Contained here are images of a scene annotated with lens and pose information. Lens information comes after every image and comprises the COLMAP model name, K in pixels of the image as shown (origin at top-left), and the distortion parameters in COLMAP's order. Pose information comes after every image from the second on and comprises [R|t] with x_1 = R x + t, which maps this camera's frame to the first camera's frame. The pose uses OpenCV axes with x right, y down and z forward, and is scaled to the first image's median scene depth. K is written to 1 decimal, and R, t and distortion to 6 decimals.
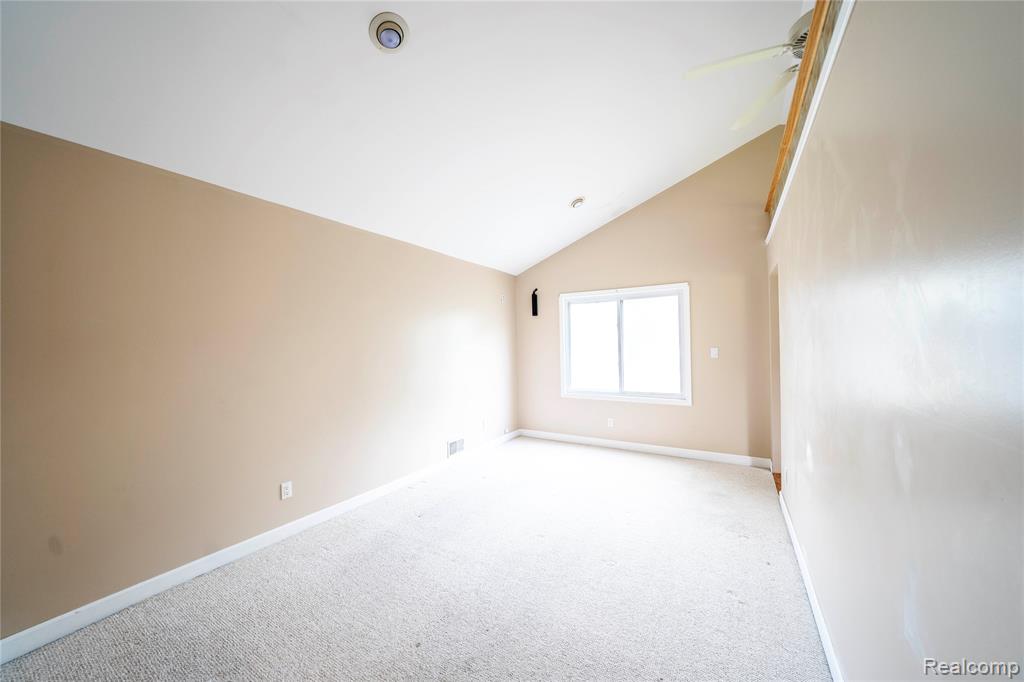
lens RADIAL K [[356.4, 0, 511.7], [0, 356.4, 341.8], [0, 0, 1]] dist [-0.021467, 0.001837]
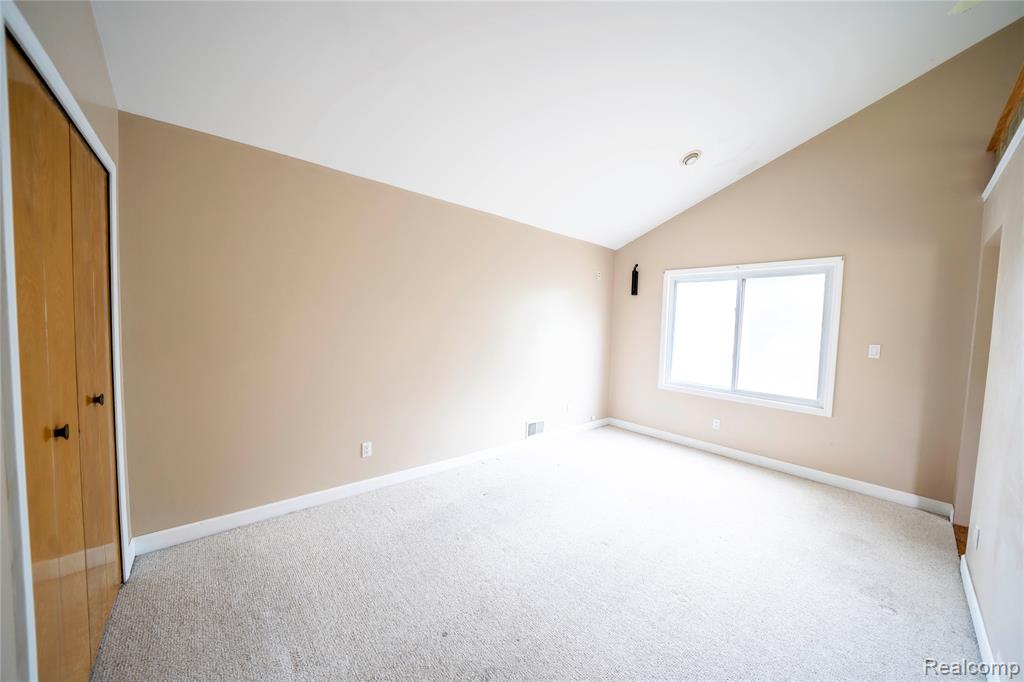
lens RADIAL K [[356.4, 0, 513.0], [0, 356.4, 342.0], [0, 0, 1]] dist [-0.021467, 0.001837]
pose [[0.955287, 0.066138, -0.288188, 0.064605], [-0.049031, 0.996602, 0.066186, 0.000105], [0.291587, -0.049097, 0.955284, 0.088222]]
